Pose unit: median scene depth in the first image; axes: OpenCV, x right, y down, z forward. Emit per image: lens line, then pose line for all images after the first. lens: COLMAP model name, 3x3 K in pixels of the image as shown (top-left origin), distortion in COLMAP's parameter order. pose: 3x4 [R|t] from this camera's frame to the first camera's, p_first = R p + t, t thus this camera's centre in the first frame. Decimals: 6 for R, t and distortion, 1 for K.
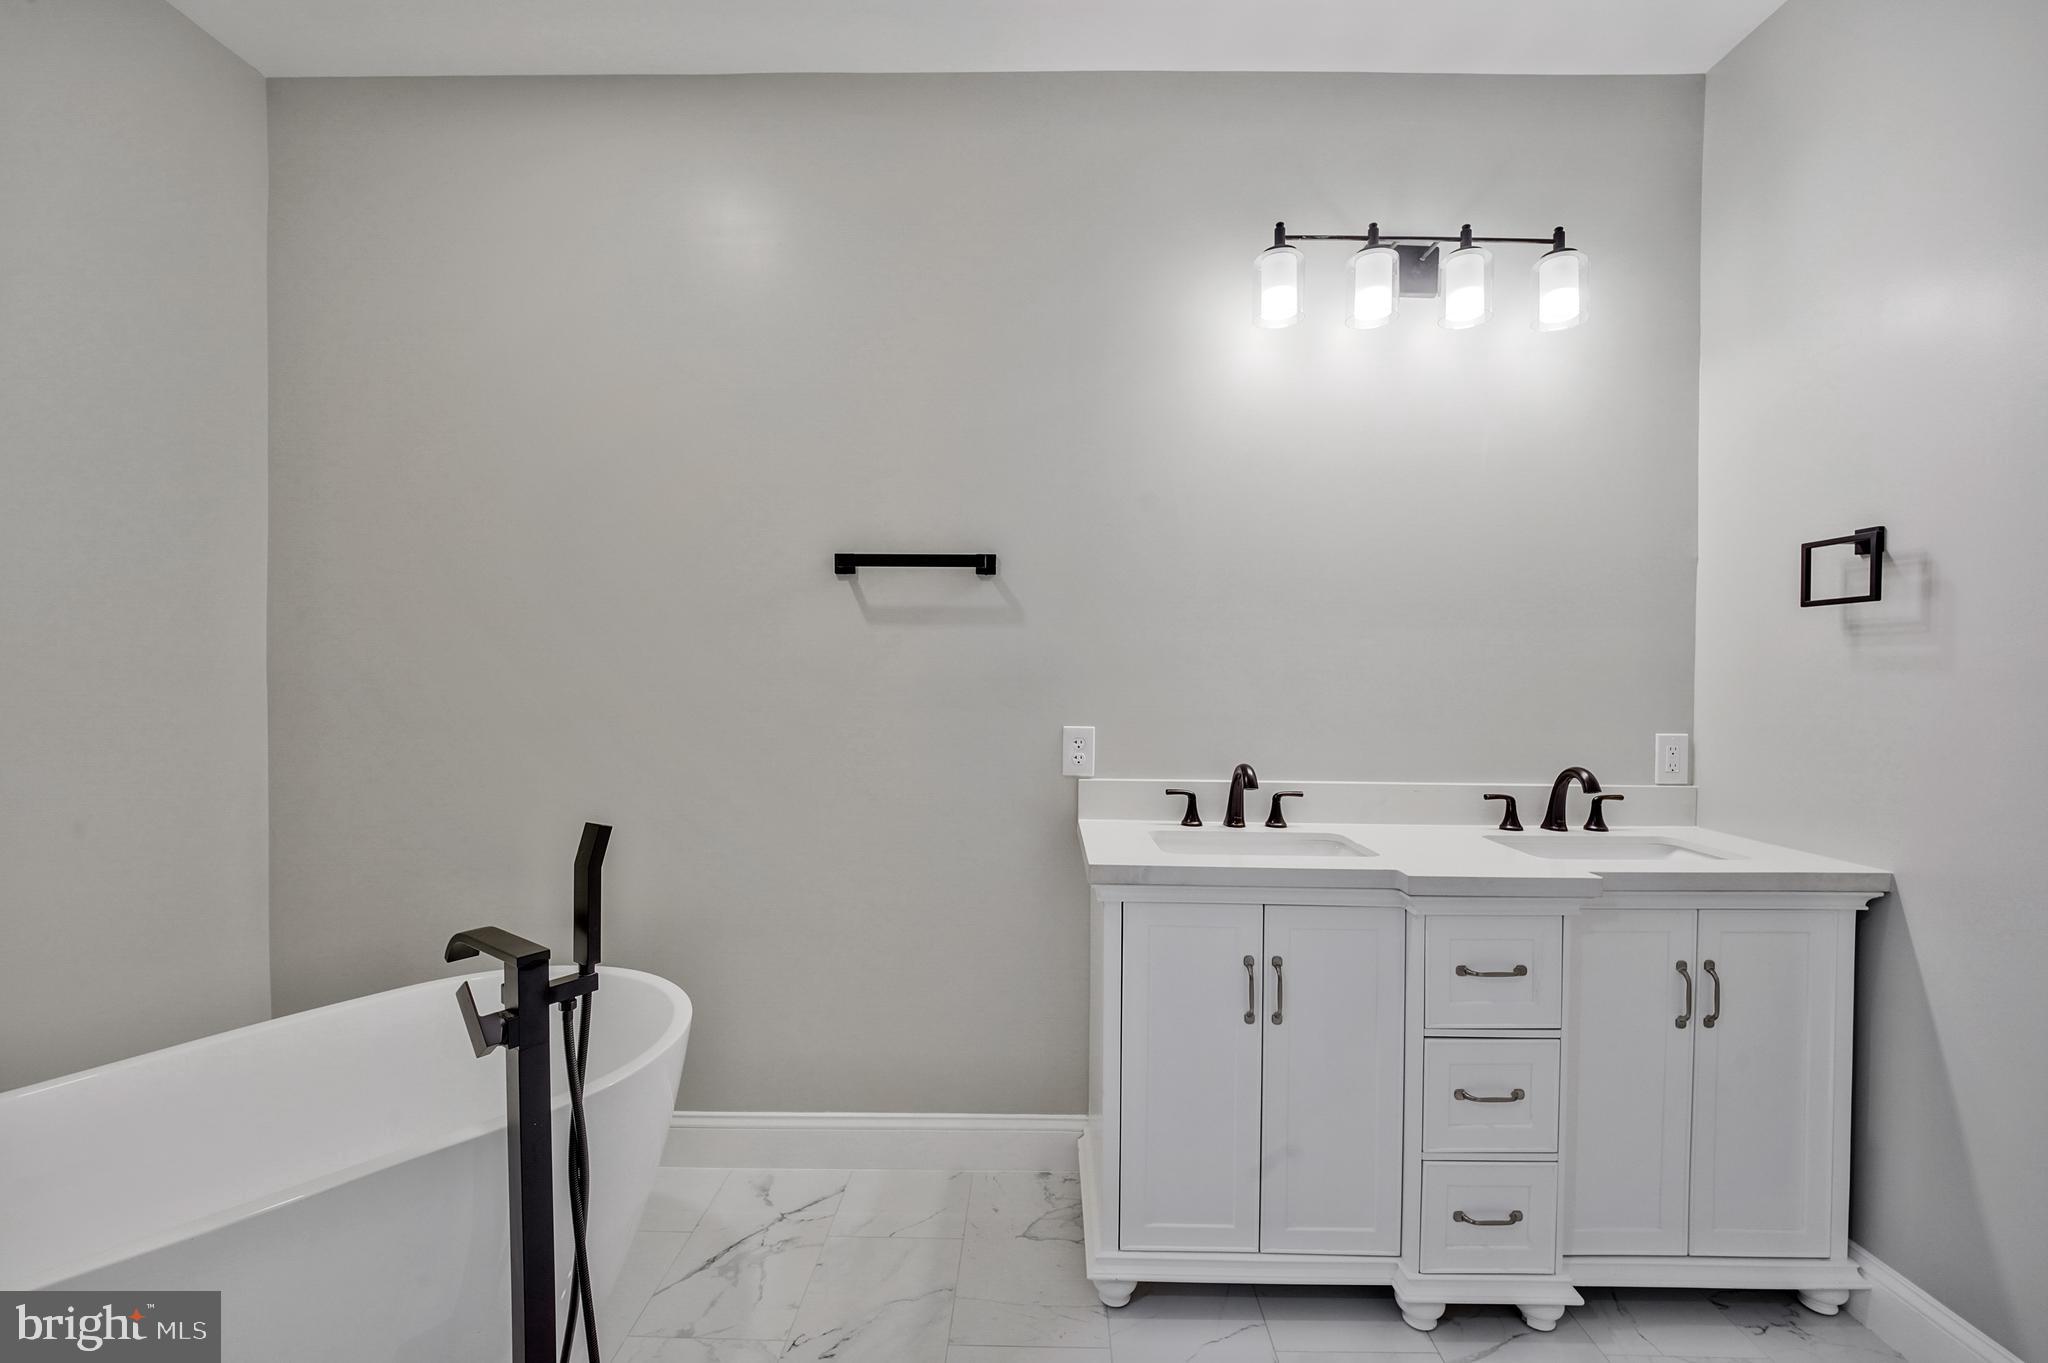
lens RADIAL K [[830.6, 0, 1024.0], [0, 830.6, 681.5], [0, 0, 1]] dist [0.016611, -0.025775]
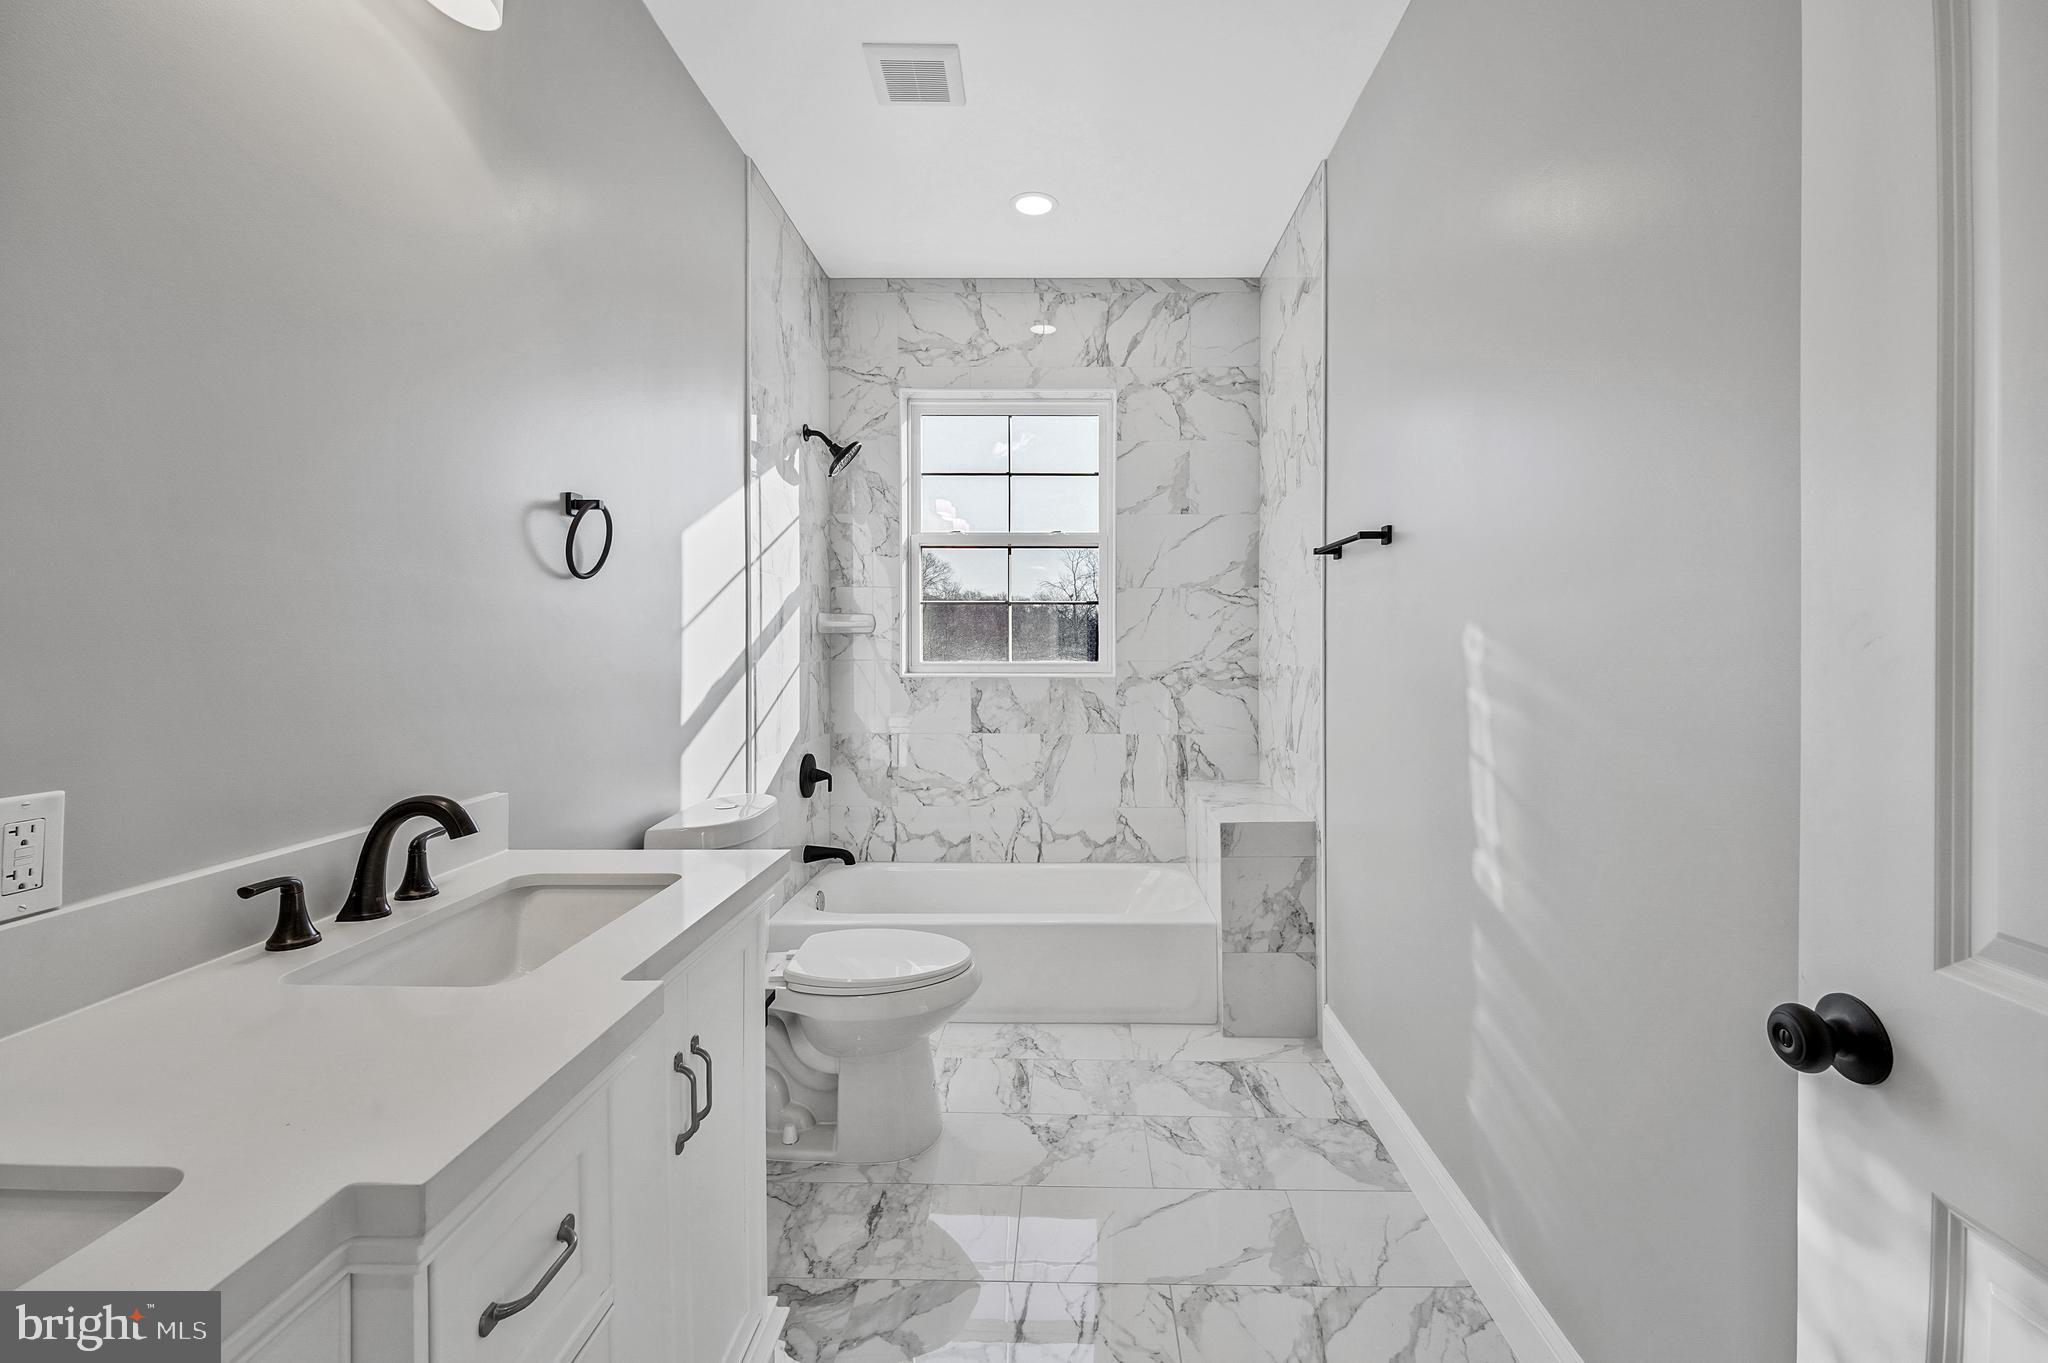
lens RADIAL K [[858.0, 0, 1027.2], [0, 858.0, 659.9], [0, 0, 1]] dist [0.005389, -0.006084]
pose [[-0.012773, -0.028476, 0.999513, 0.084807], [0.010777, 0.999532, 0.028615, -0.000526], [-0.999860, 0.011137, -0.012460, 0.609996]]
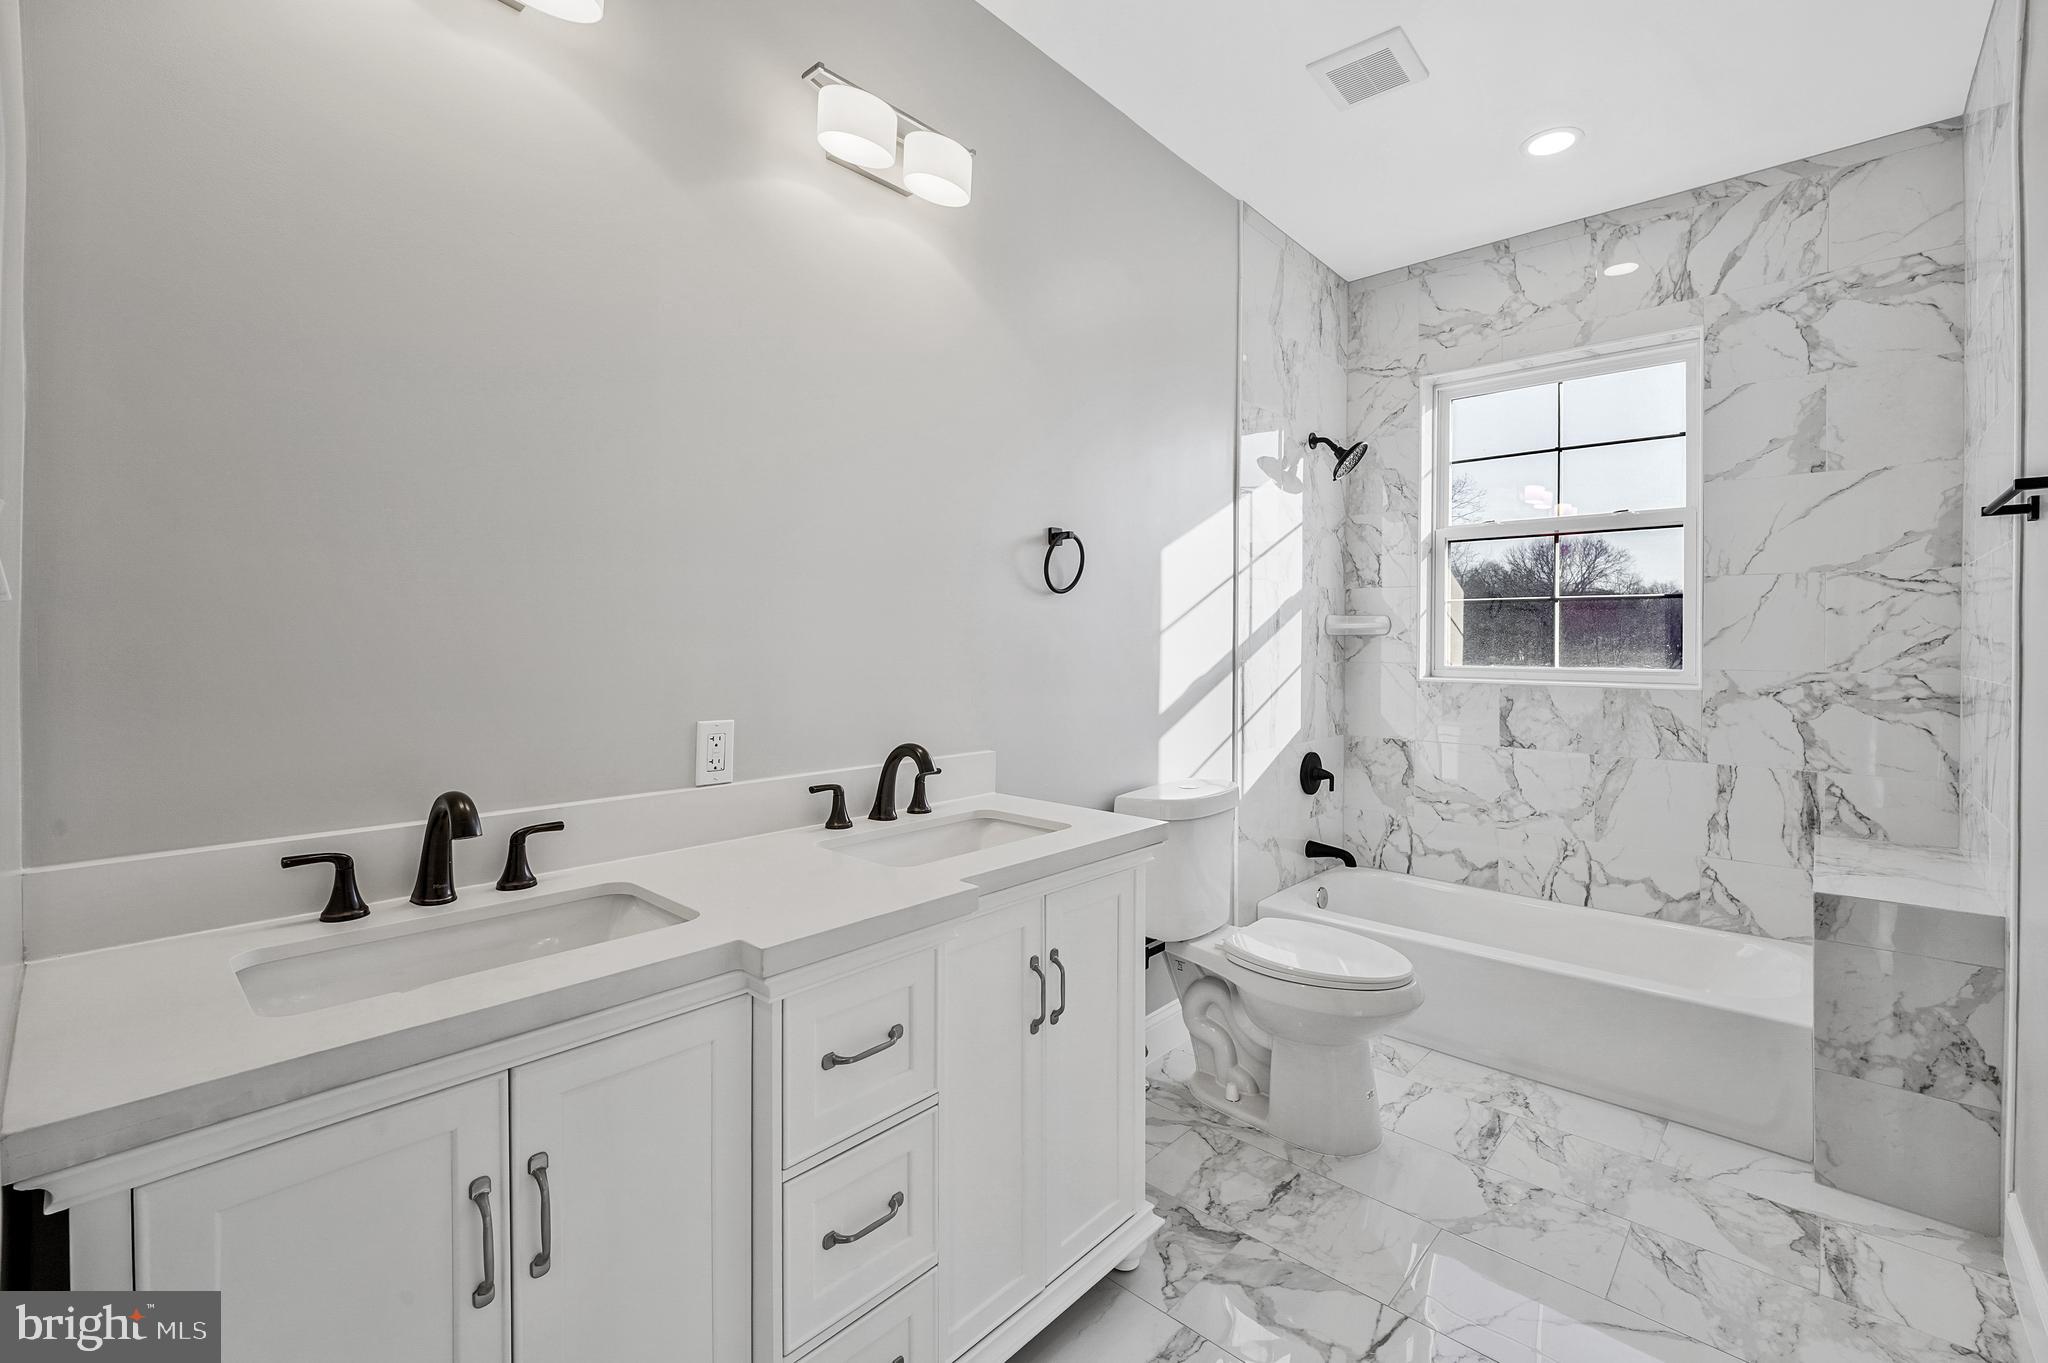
lens RADIAL K [[858.0, 0, 1027.2], [0, 858.0, 659.9], [0, 0, 1]] dist [0.005389, -0.006084]
pose [[0.648298, -0.020589, 0.761109, 0.081020], [0.008621, 0.999769, 0.019701, 0.001479], [-0.761338, -0.006211, 0.648325, 0.348422]]
